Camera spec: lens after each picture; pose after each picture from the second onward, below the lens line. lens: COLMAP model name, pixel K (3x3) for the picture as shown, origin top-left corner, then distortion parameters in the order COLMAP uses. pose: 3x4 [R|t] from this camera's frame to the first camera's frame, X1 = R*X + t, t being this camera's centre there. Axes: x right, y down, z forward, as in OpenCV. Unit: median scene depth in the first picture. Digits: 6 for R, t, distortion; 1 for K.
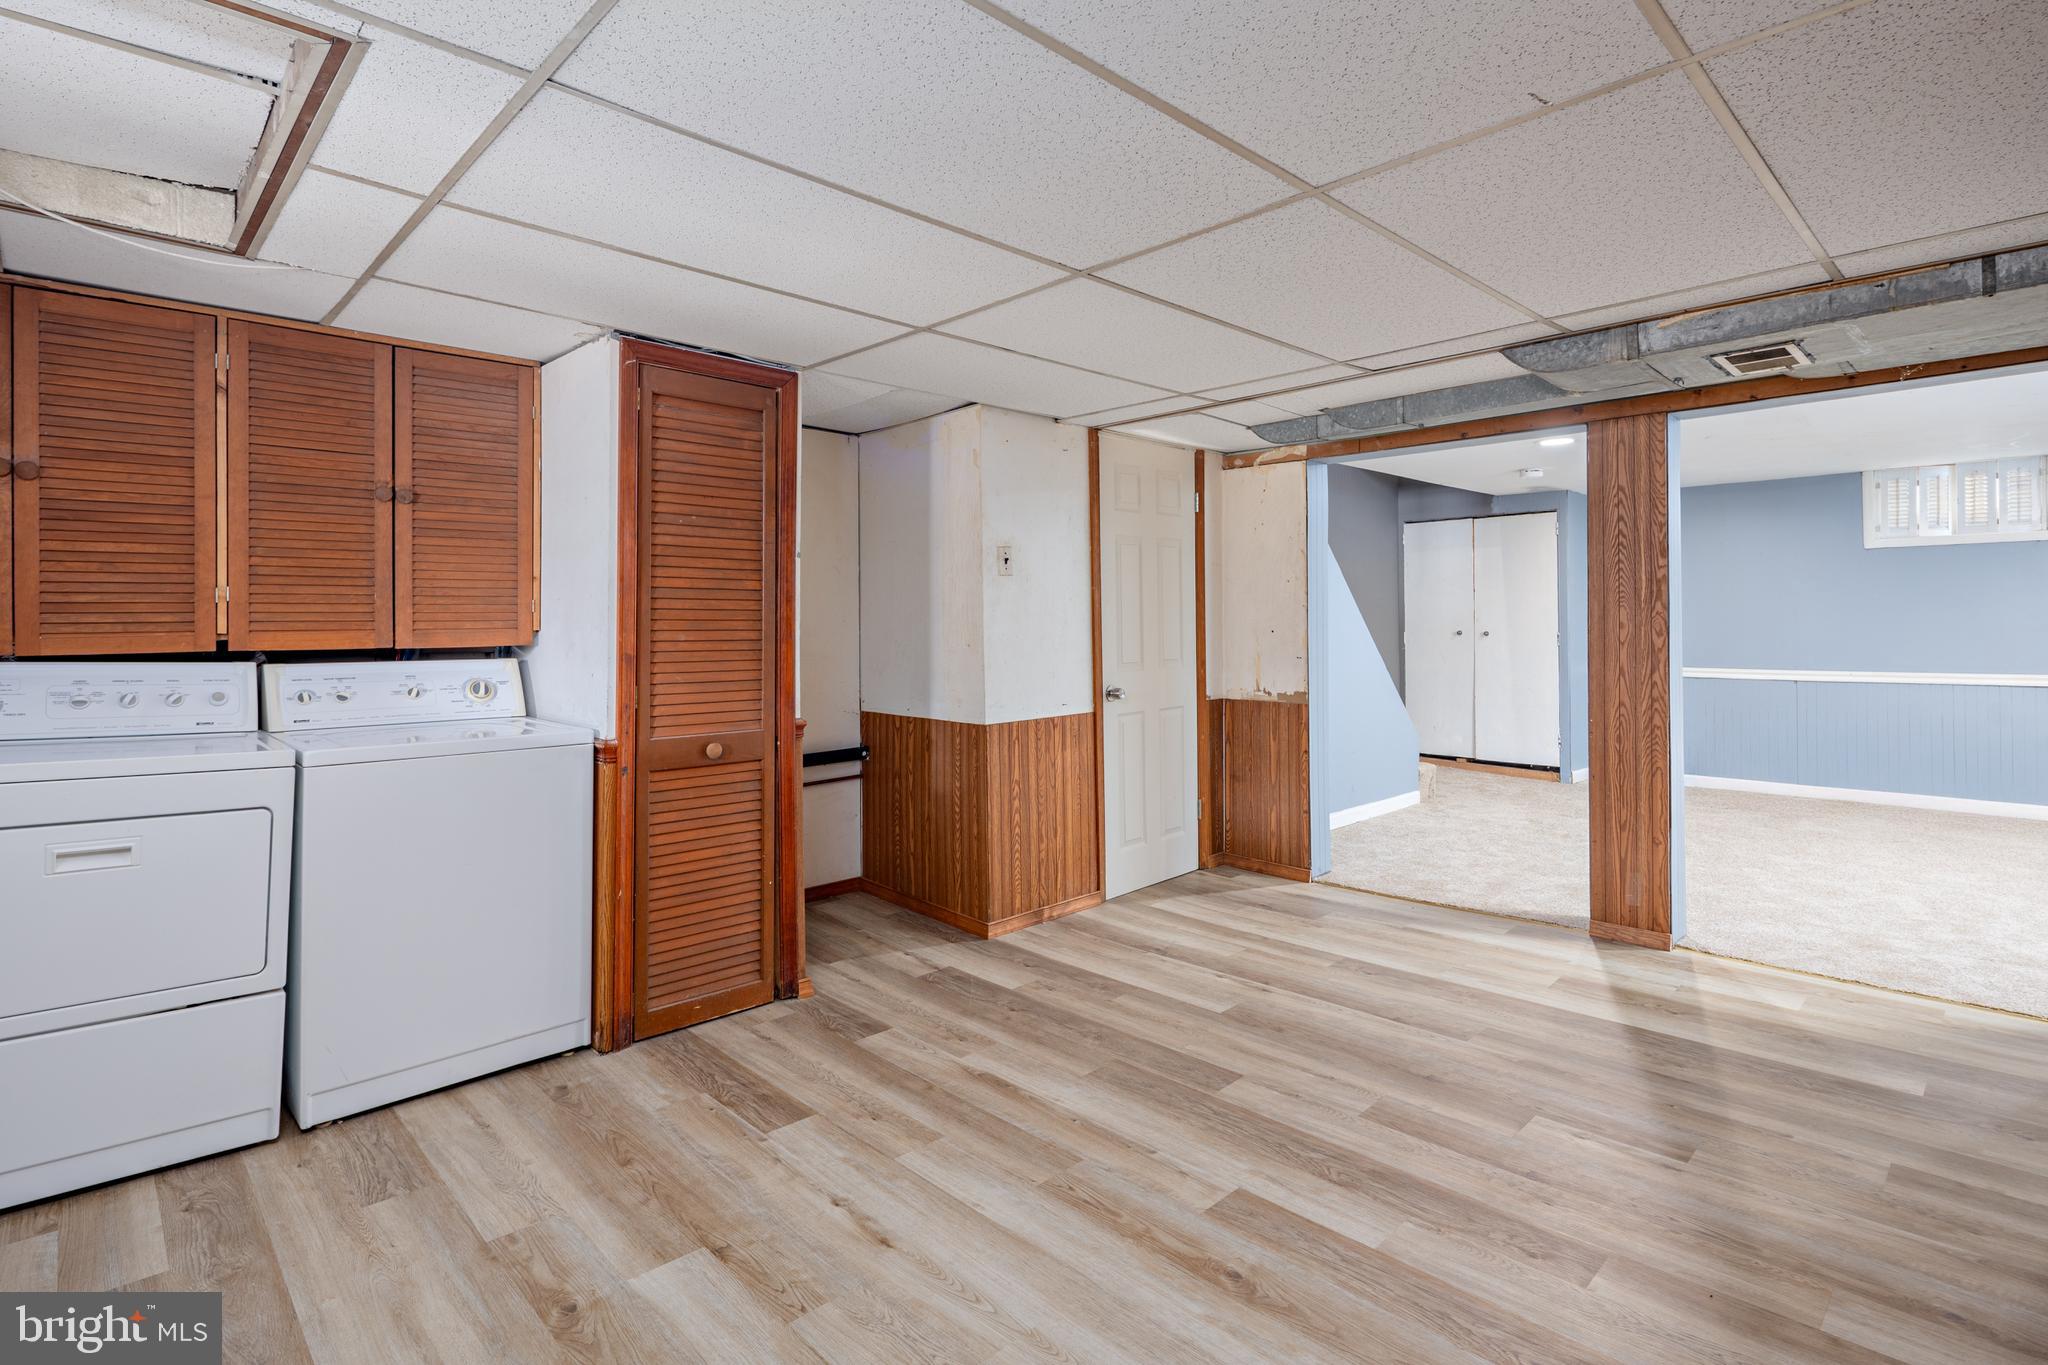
lens RADIAL K [[993.1, 0, 1024.7], [0, 993.1, 620.7], [0, 0, 1]] dist [0.000811, -0.000117]
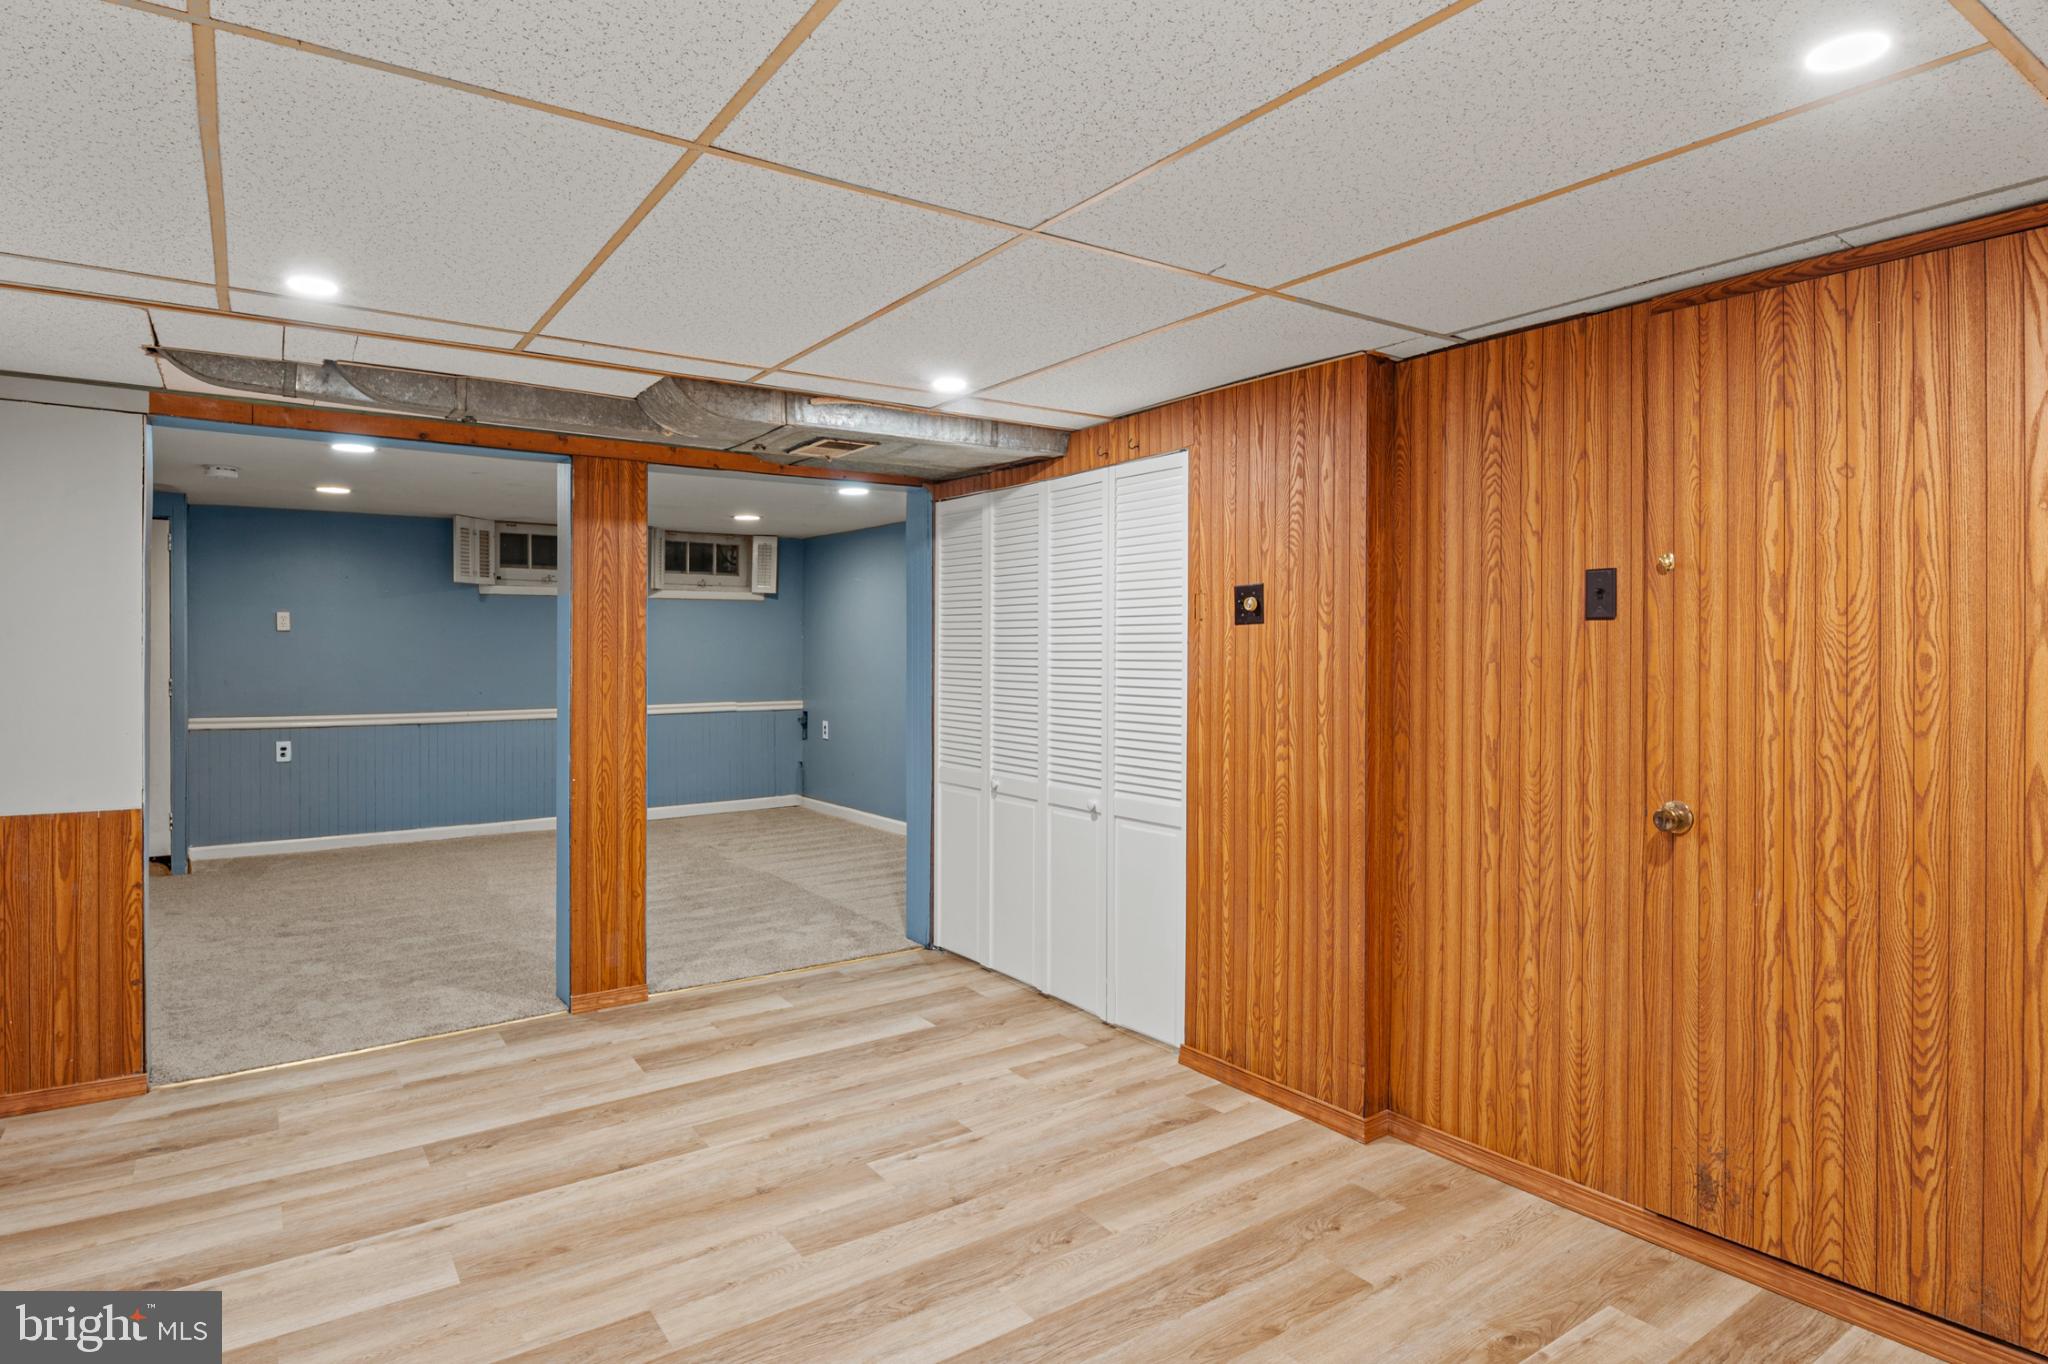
lens RADIAL K [[1126.6, 0, 1018.4], [0, 1126.6, 652.5], [0, 0, 1]] dist [-0.005274, -0.001019]
pose [[0.168245, 0.002179, 0.985743, -0.567745], [-0.004193, 0.999990, -0.001495, -0.025689], [-0.985736, -0.003882, 0.168253, 0.617572]]
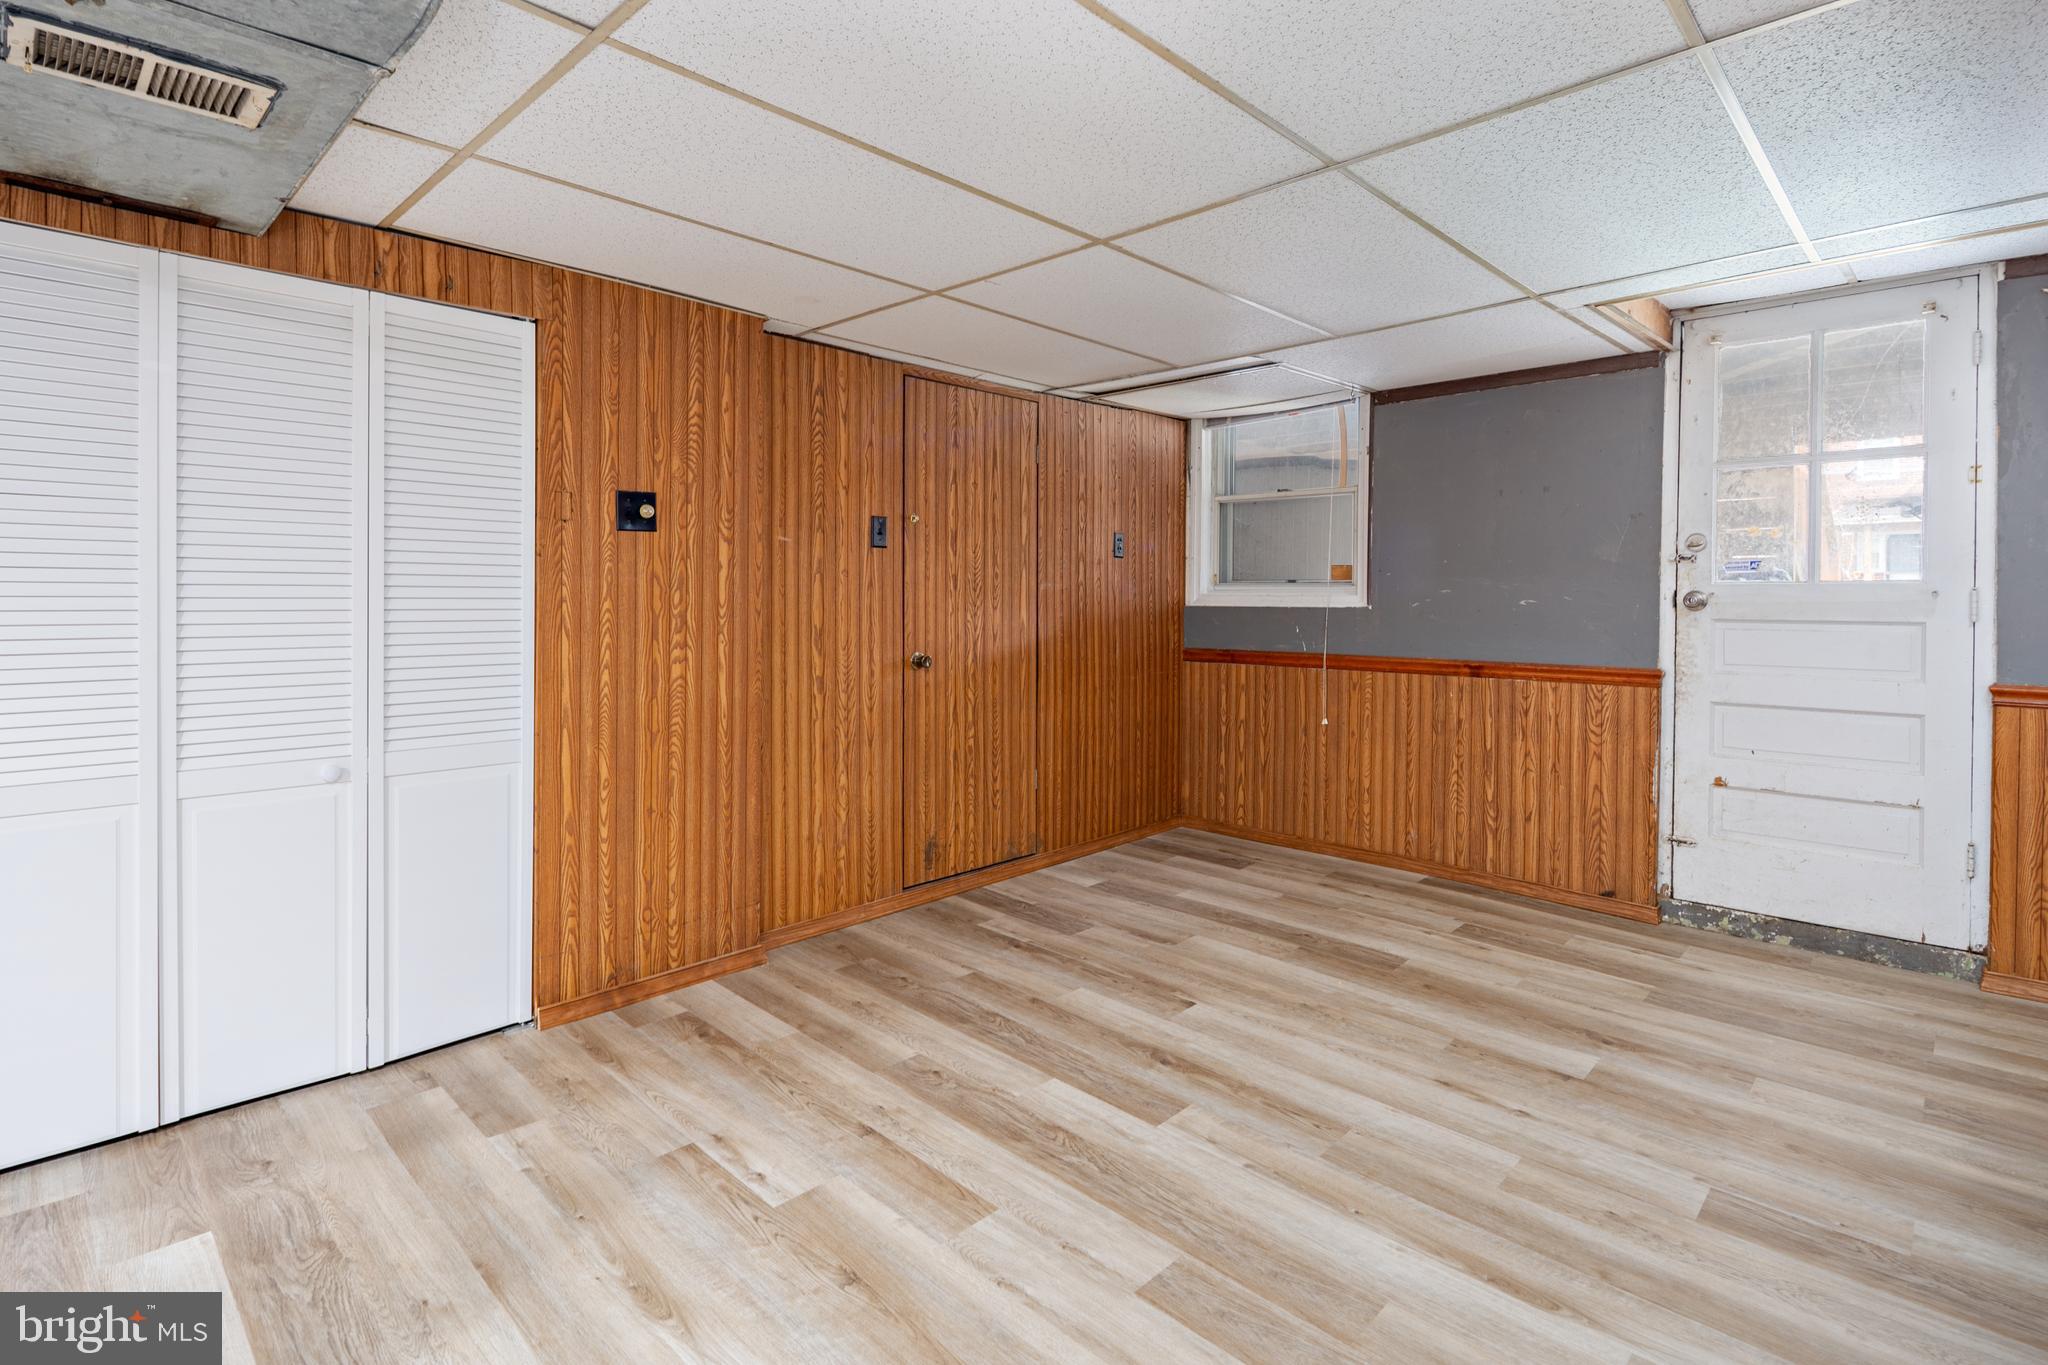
lens RADIAL K [[993.2, 0, 1017.1], [0, 993.2, 602.4], [0, 0, 1]] dist [0.008150, -0.006896]
pose [[-0.999642, -0.000232, -0.026765, 0.323732], [-0.000267, 0.999999, 0.001319, 0.017251], [0.026765, 0.001325, -0.999641, 1.691529]]
